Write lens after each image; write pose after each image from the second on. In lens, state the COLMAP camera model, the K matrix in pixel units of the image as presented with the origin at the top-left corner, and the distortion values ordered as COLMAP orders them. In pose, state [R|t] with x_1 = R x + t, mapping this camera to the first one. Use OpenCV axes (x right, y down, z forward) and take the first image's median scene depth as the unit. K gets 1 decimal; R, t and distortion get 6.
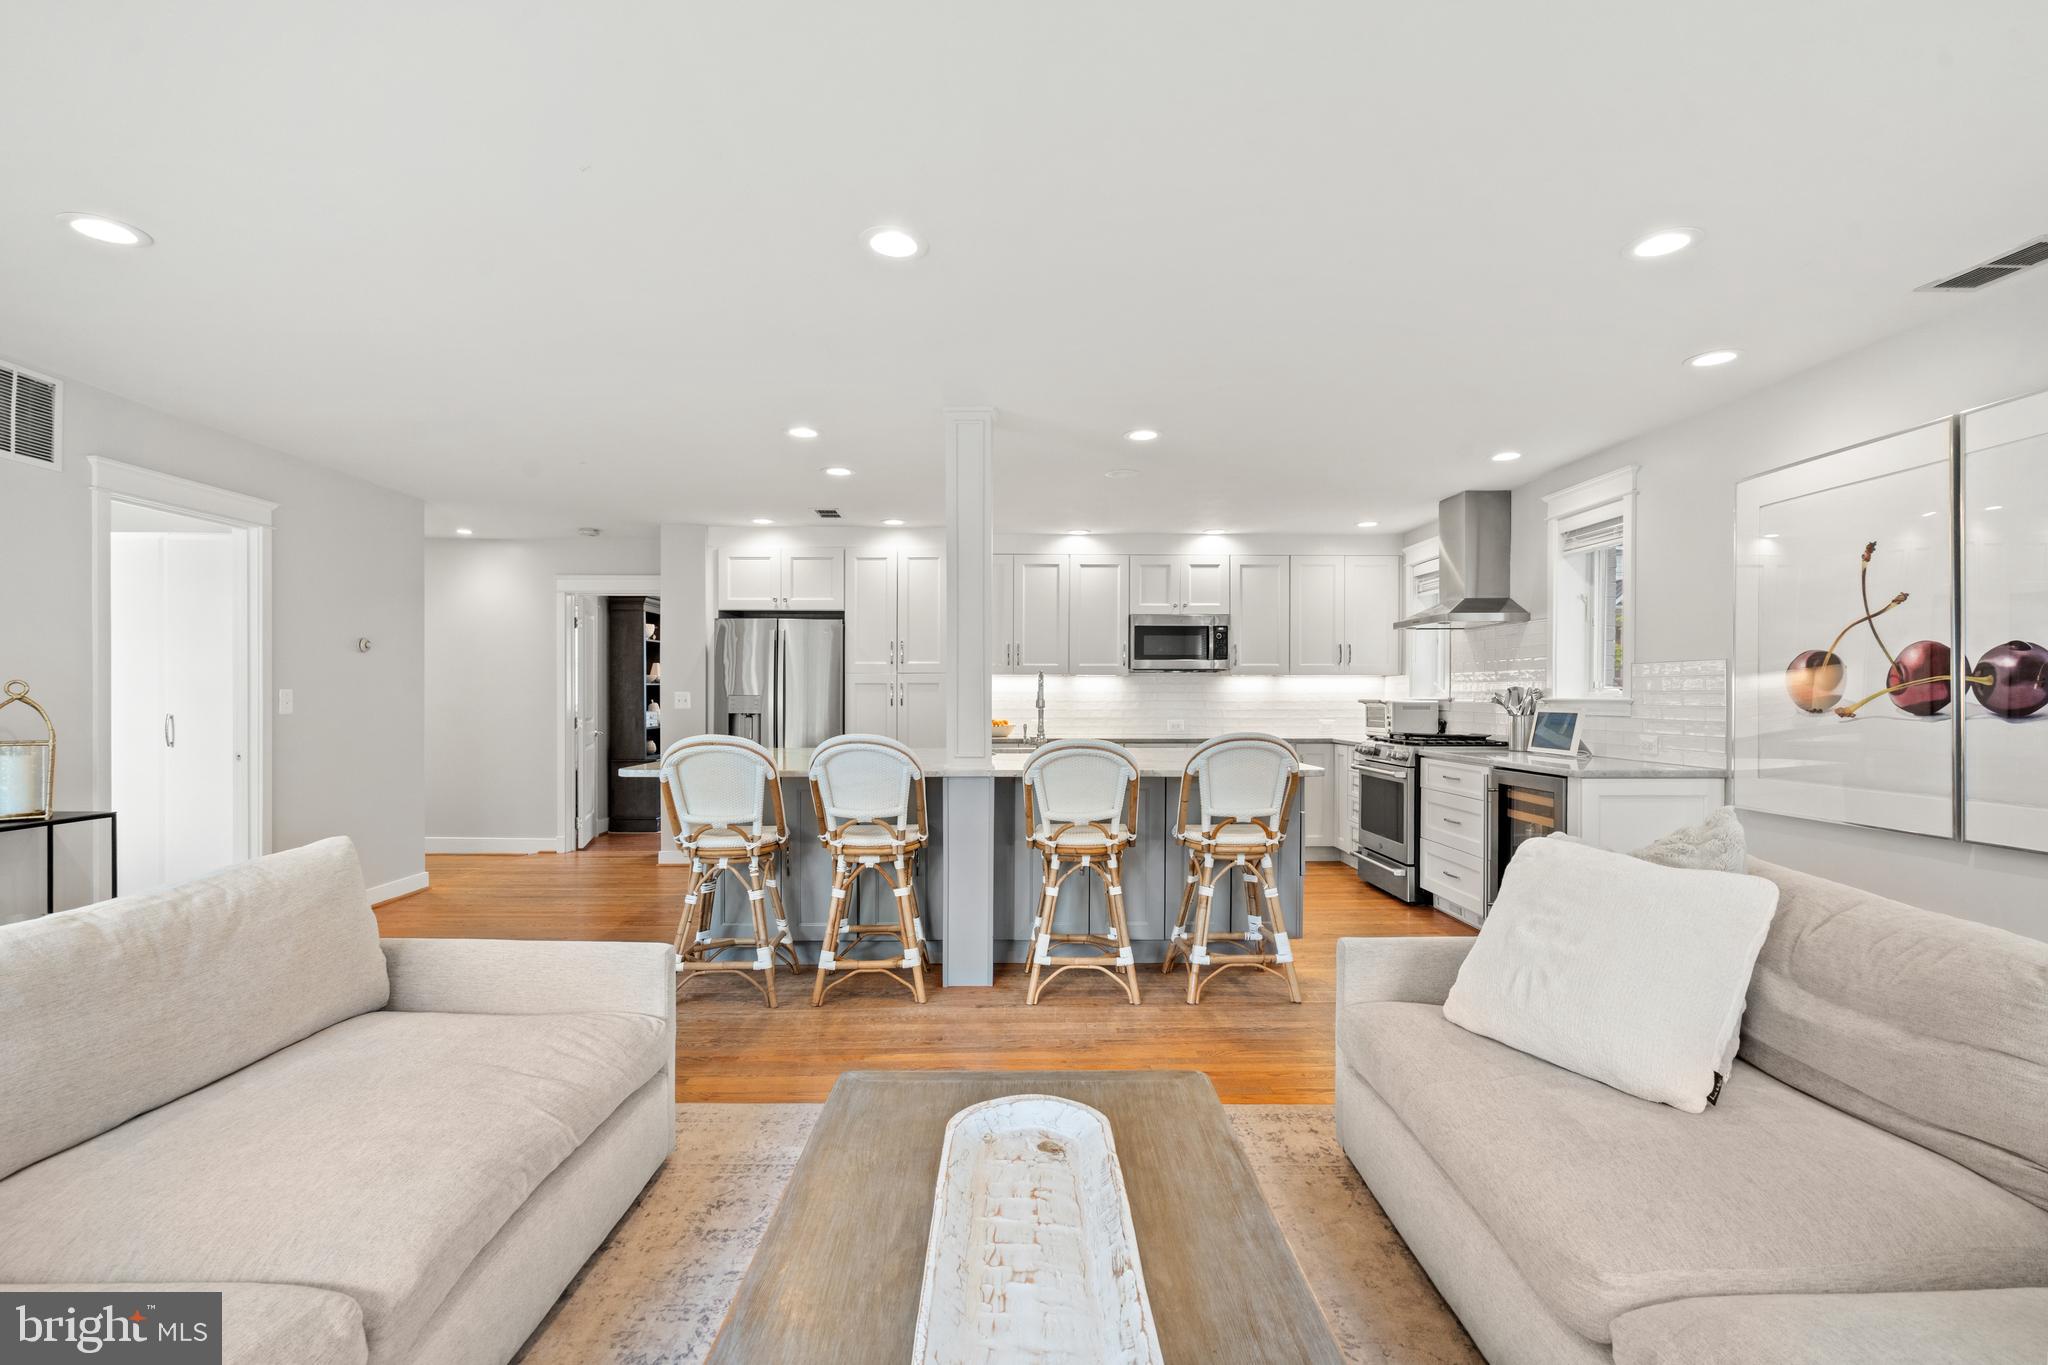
lens RADIAL K [[922.2, 0, 1024.3], [0, 922.2, 702.5], [0, 0, 1]] dist [-0.004717, 0.000511]
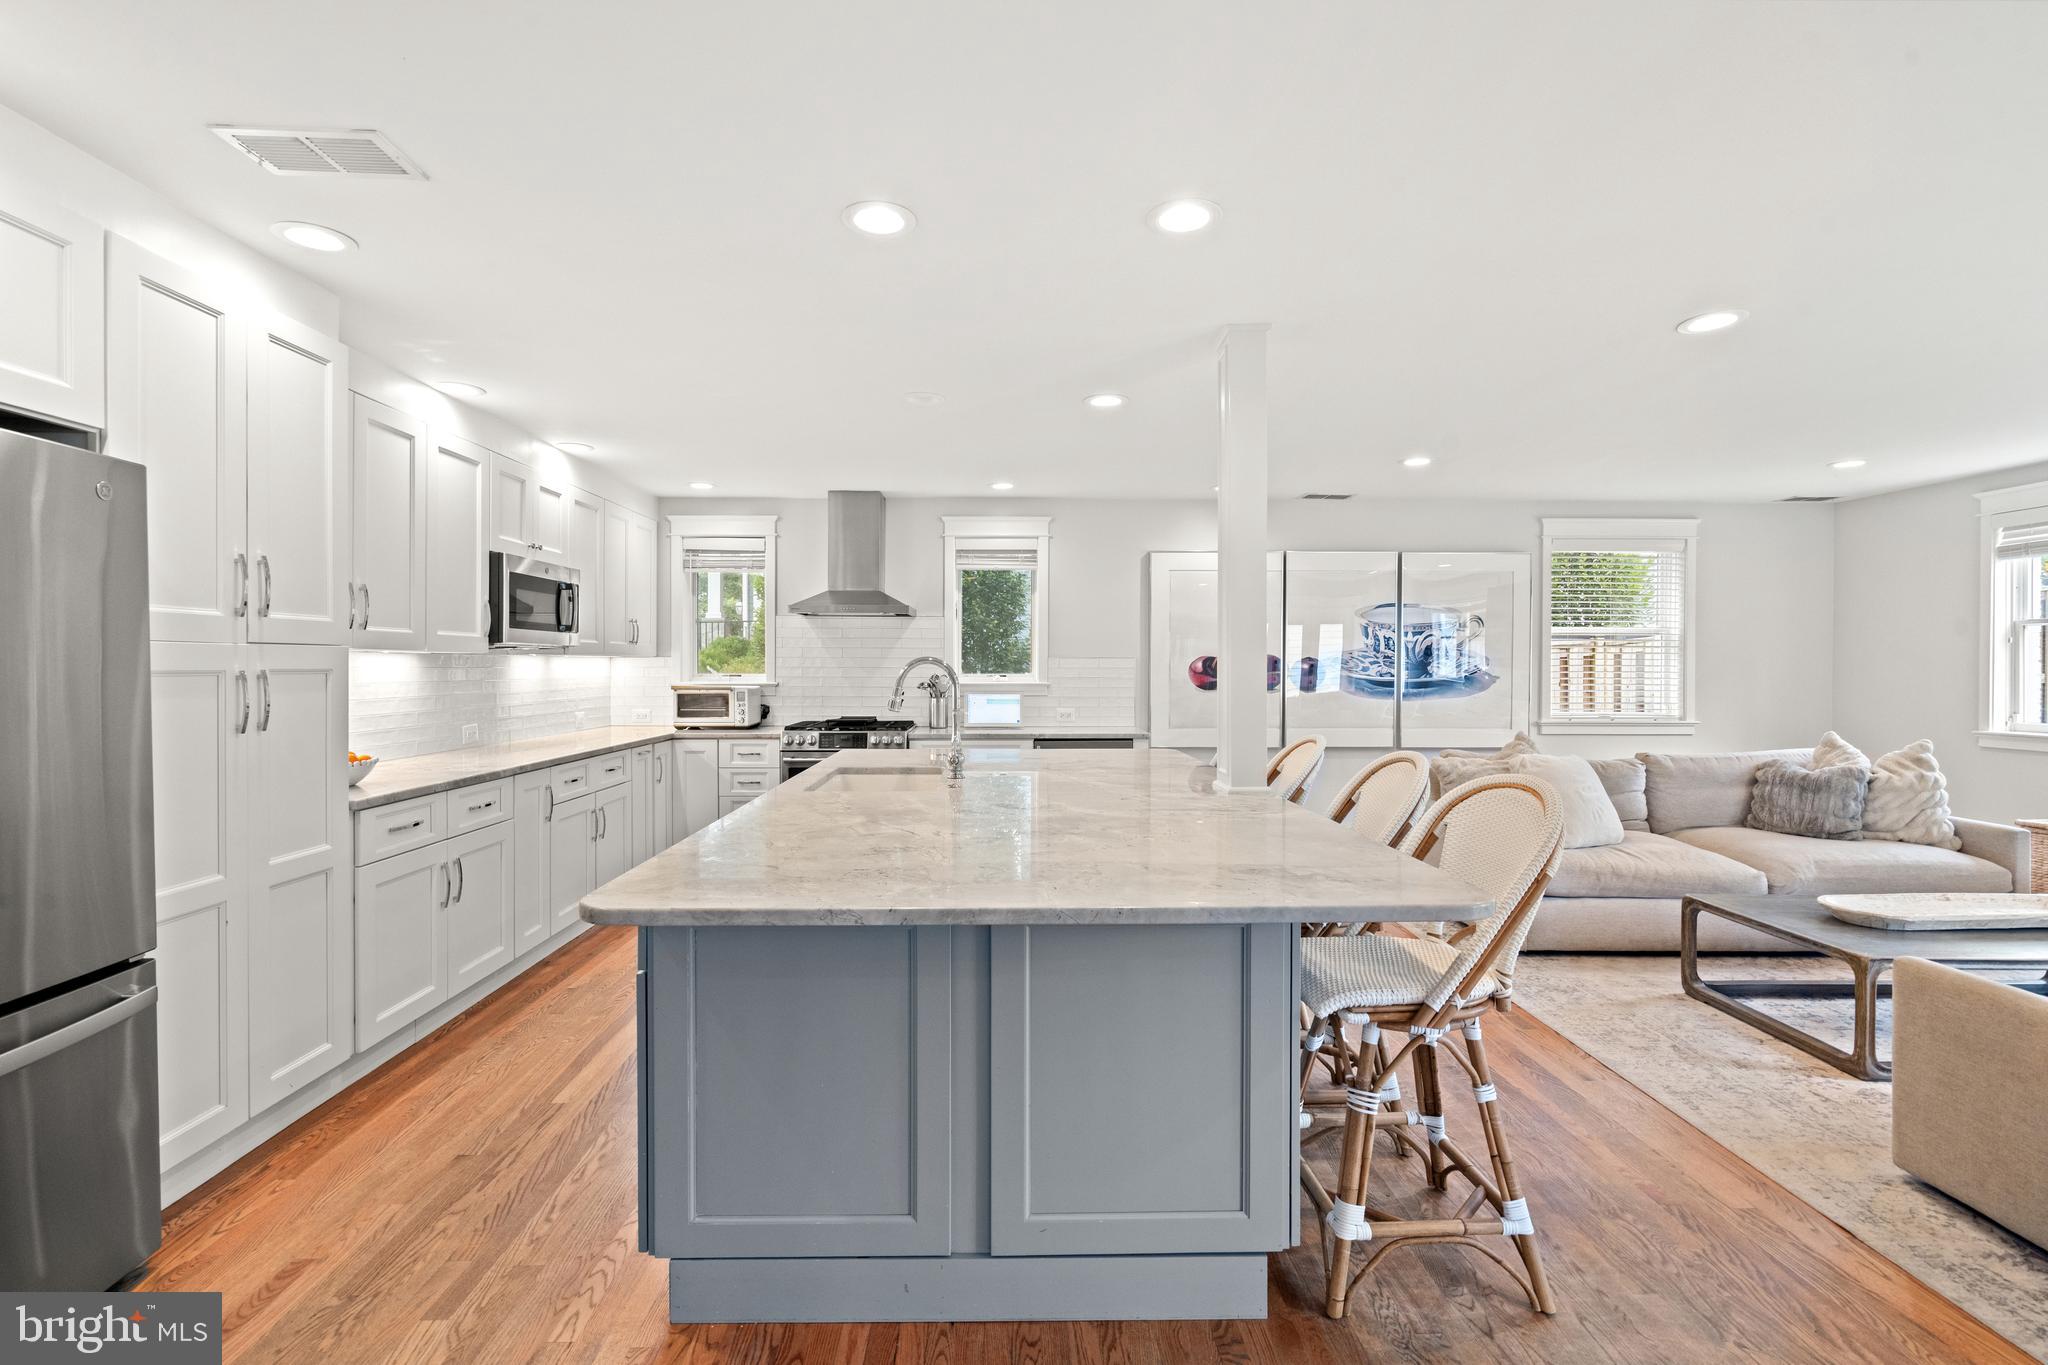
lens RADIAL K [[922.2, 0, 1006.7], [0, 922.2, 672.6], [0, 0, 1]] dist [-0.004717, 0.000511]
pose [[0.009128, -0.007873, 0.999927, -0.736926], [0.007370, 0.999942, 0.007805, -0.030927], [-0.999931, 0.007298, 0.009186, 1.042218]]
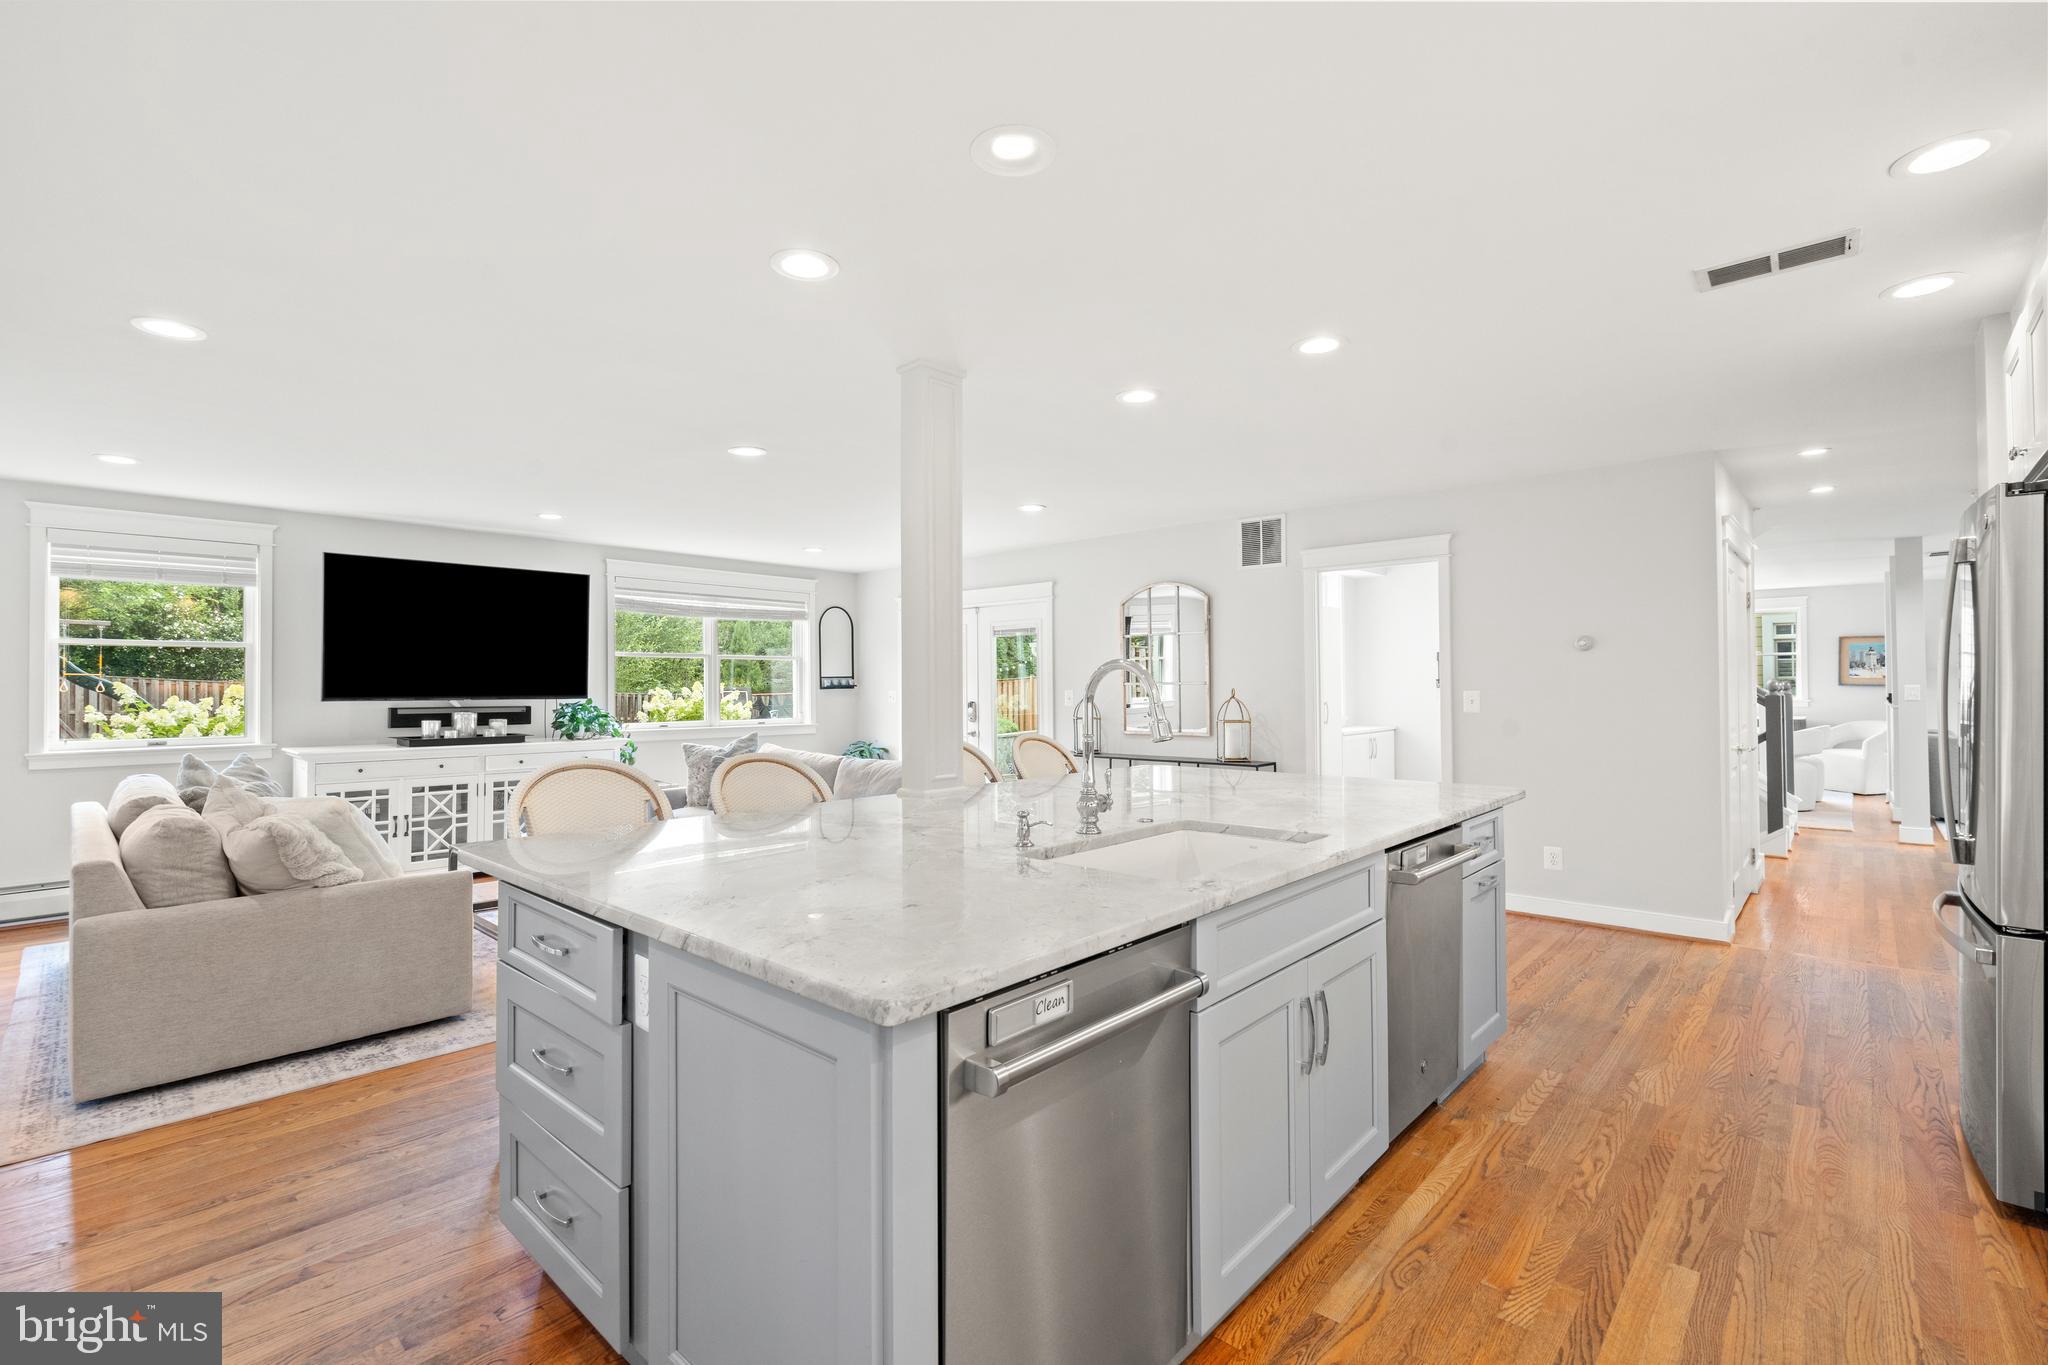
lens RADIAL K [[922.2, 0, 1008.4], [0, 922.2, 675.3], [0, 0, 1]] dist [-0.004717, 0.000511]
pose [[-0.696195, -0.009399, -0.717791, 0.429229], [-0.003447, 0.999947, -0.009750, -0.021153], [0.717844, -0.004314, -0.696190, 1.414372]]
